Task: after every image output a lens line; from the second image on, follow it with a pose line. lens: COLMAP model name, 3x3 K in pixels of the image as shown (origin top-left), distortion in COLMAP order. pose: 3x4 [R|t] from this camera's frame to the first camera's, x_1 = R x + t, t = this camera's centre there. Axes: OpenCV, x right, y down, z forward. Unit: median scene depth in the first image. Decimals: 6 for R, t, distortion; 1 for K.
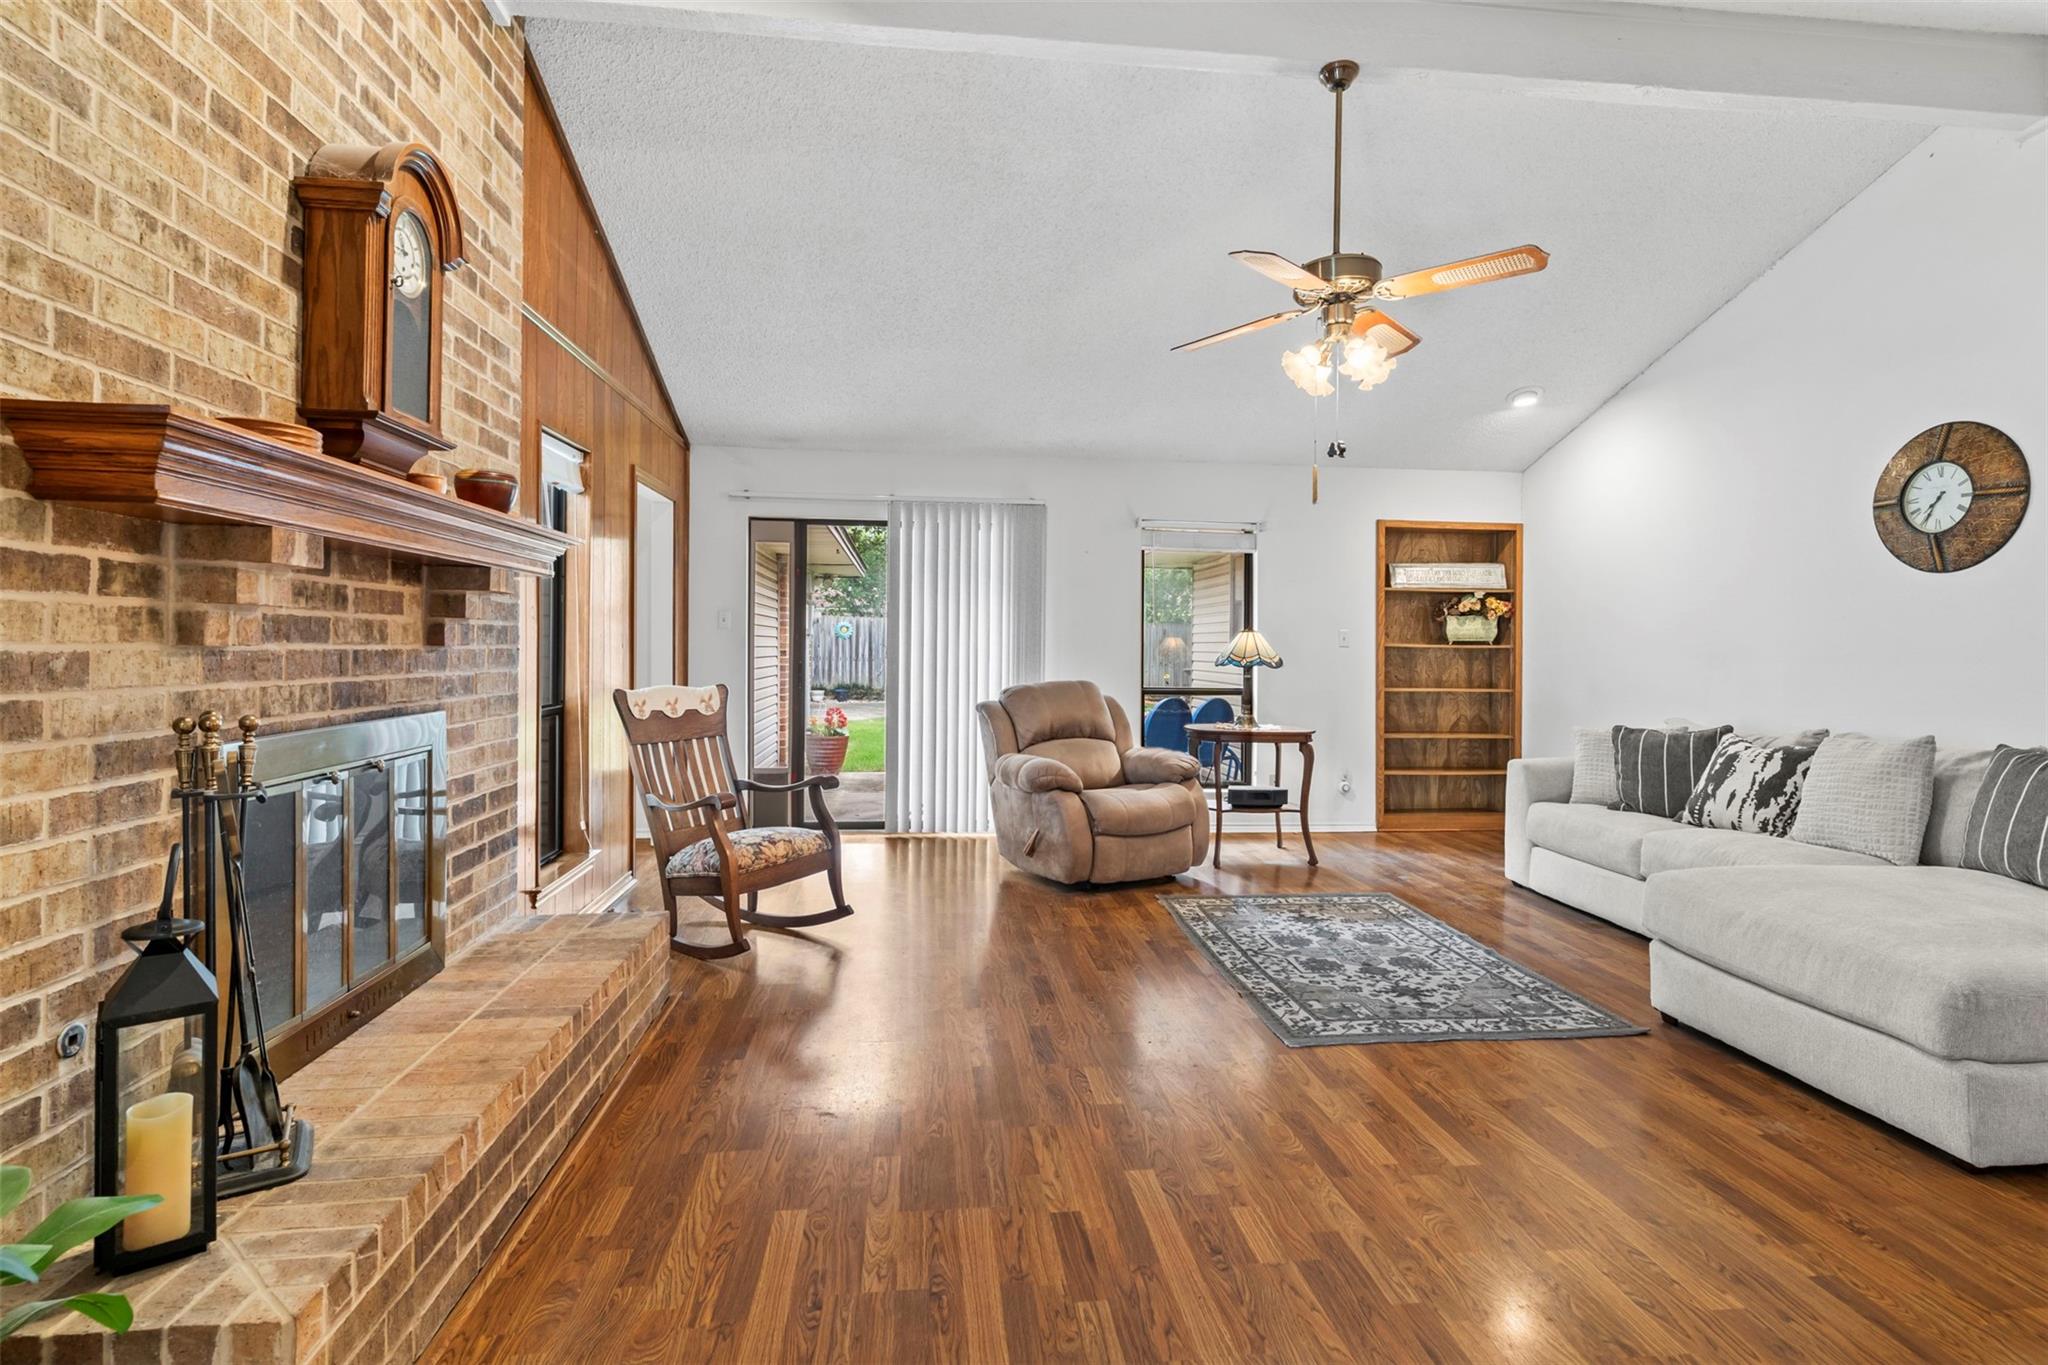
lens RADIAL K [[994.4, 0, 1036.6], [0, 994.4, 663.5], [0, 0, 1]] dist [0.004311, -0.000945]
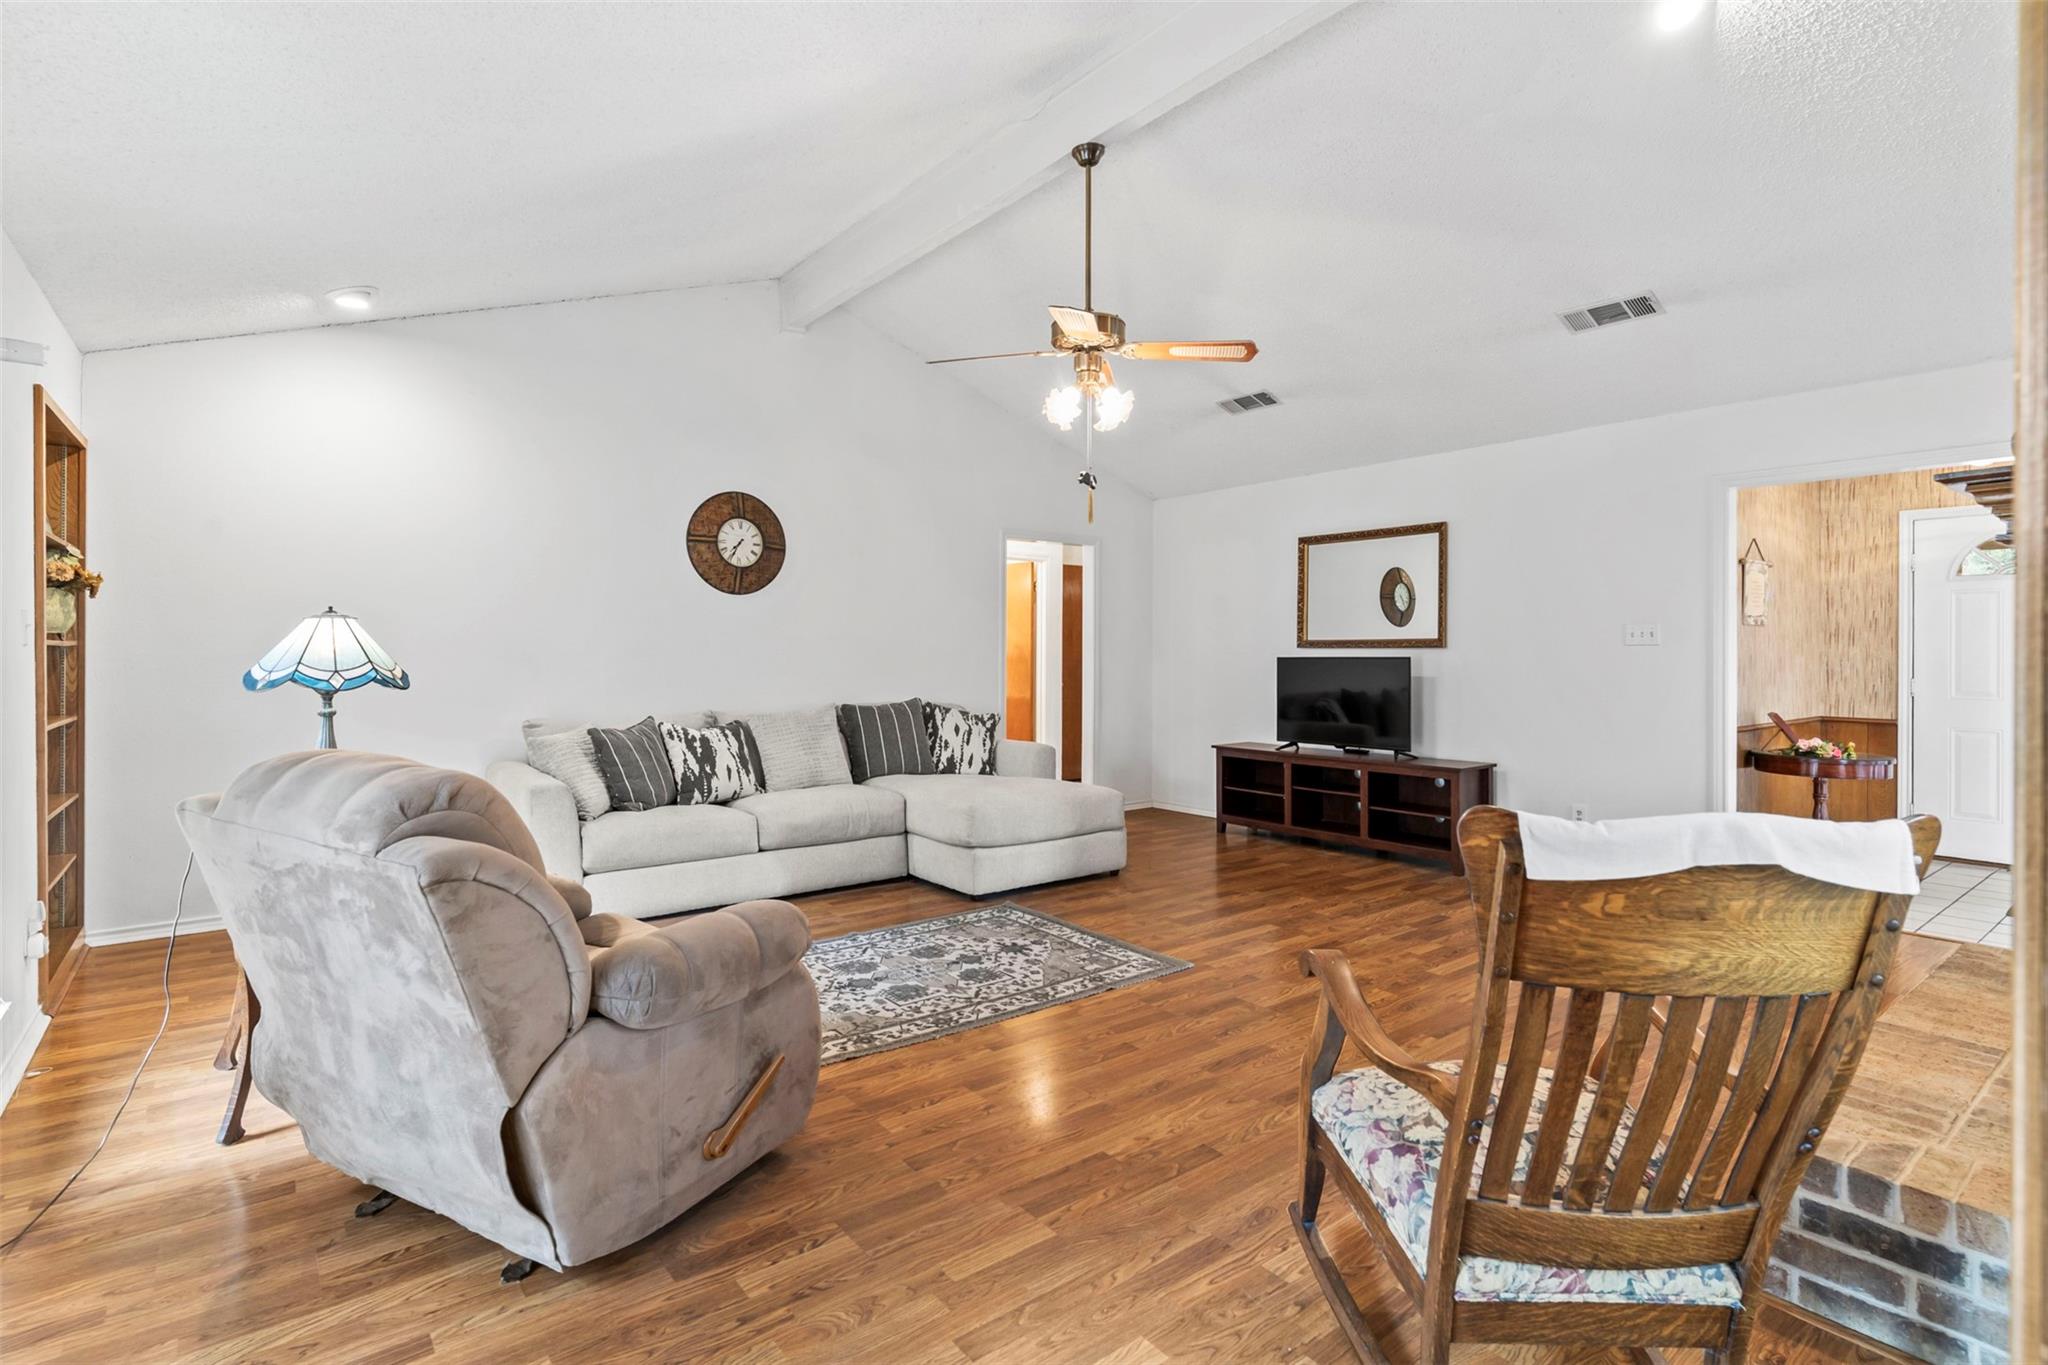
lens RADIAL K [[994.4, 0, 1011.7], [0, 994.4, 677.4], [0, 0, 1]] dist [0.004311, -0.000945]
pose [[-0.513865, -0.033875, 0.857202, -0.566611], [0.005966, 0.999055, 0.043057, -0.032790], [-0.857850, 0.027239, -0.513177, 1.478666]]
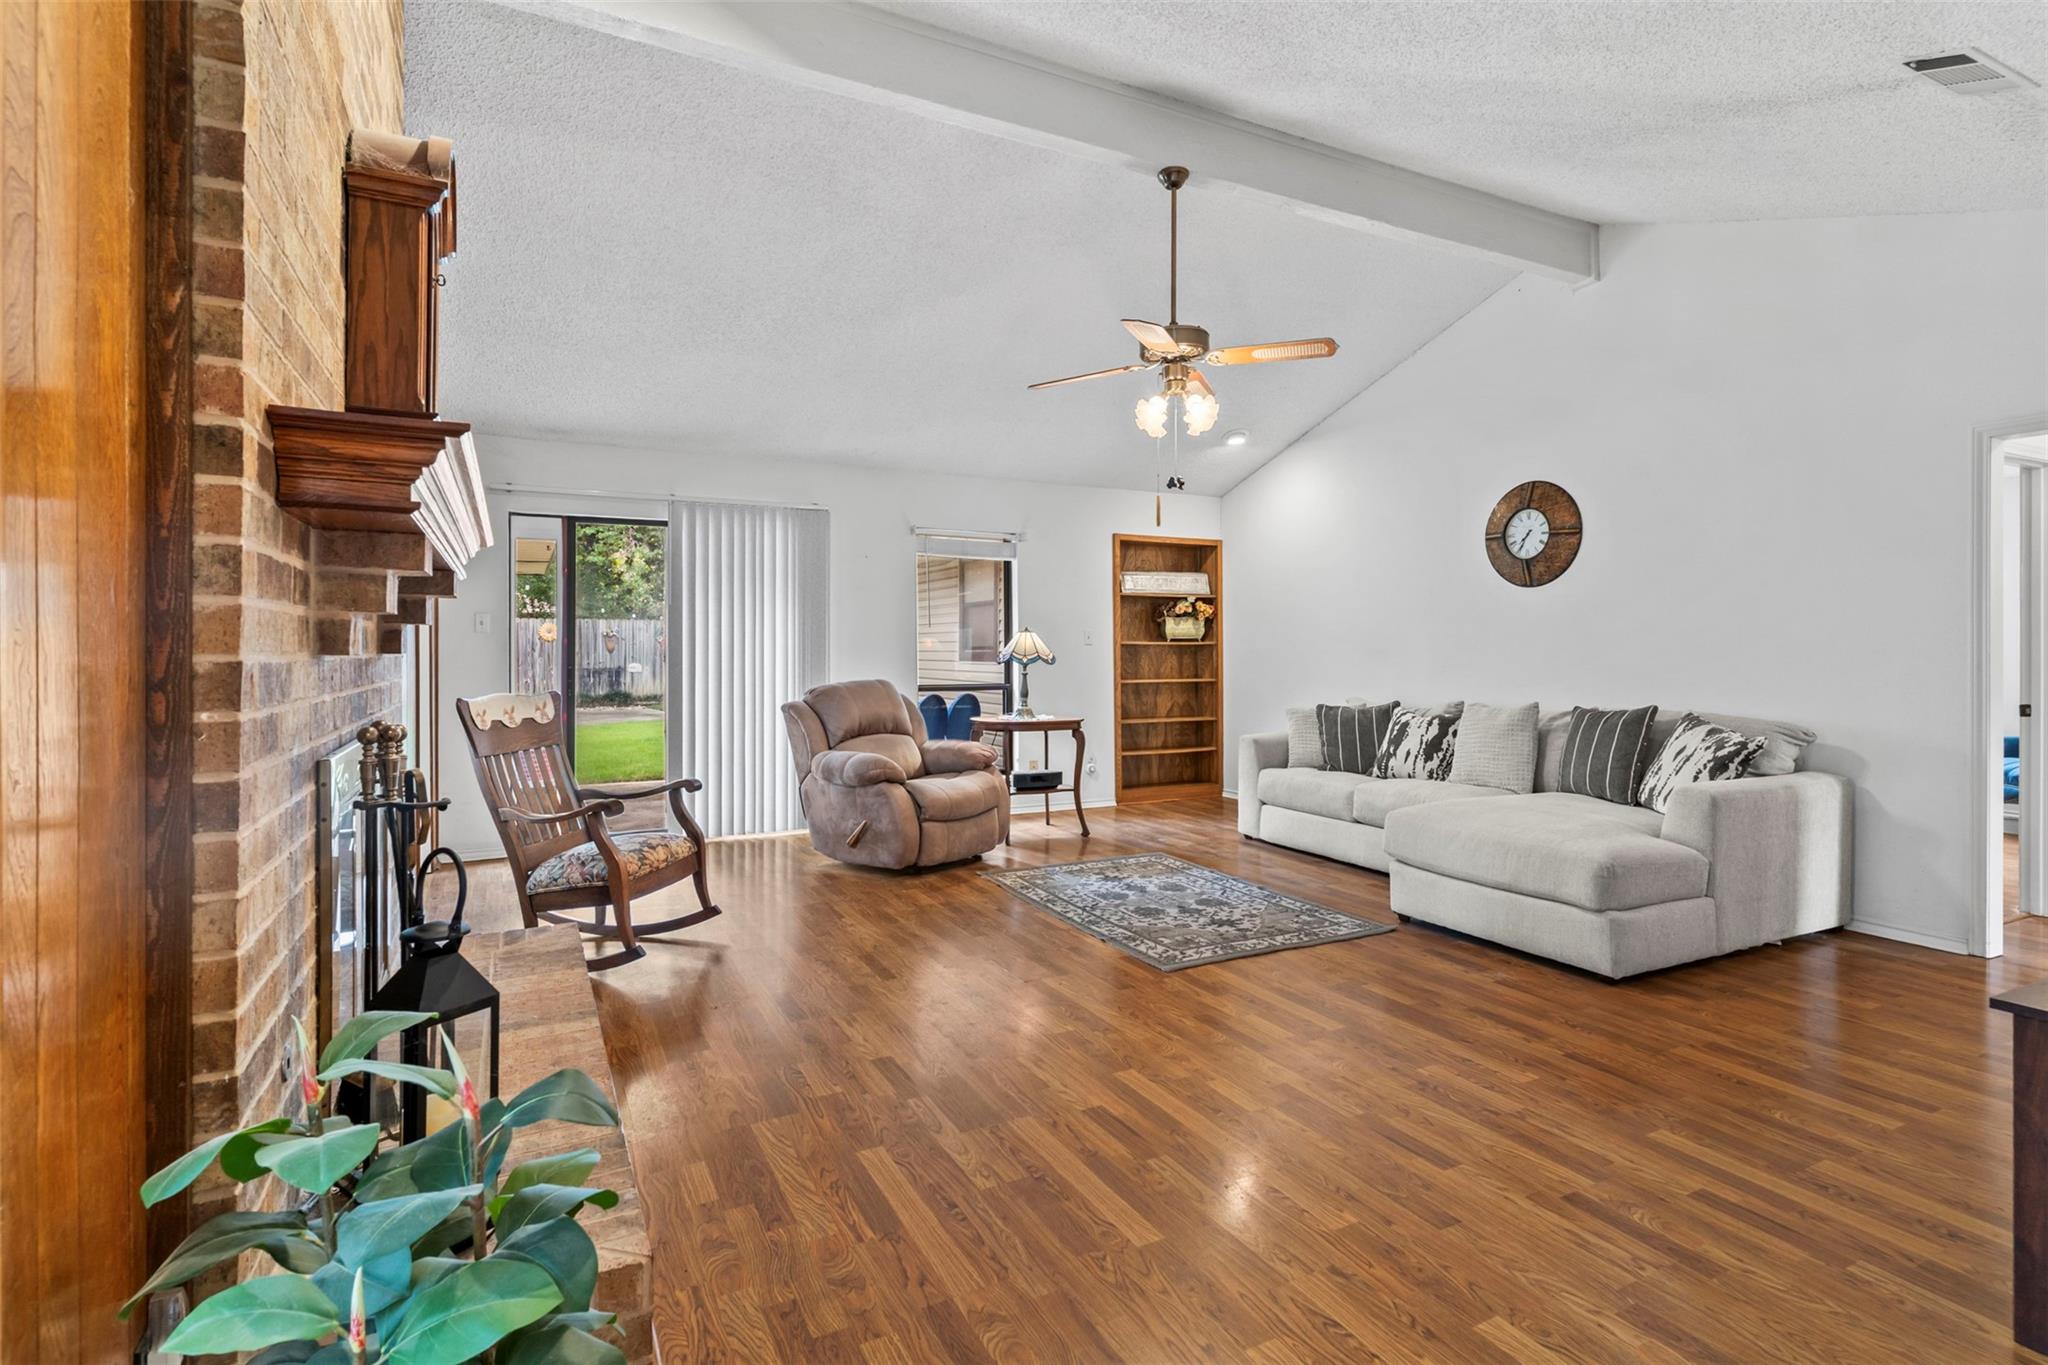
lens RADIAL K [[994.4, 0, 1040.0], [0, 994.4, 660.8], [0, 0, 1]] dist [0.004311, -0.000945]
pose [[0.933582, -0.017093, 0.357955, -0.258510], [0.018050, 0.999837, 0.000666, -0.000366], [-0.357908, 0.005840, 0.933739, -0.069561]]
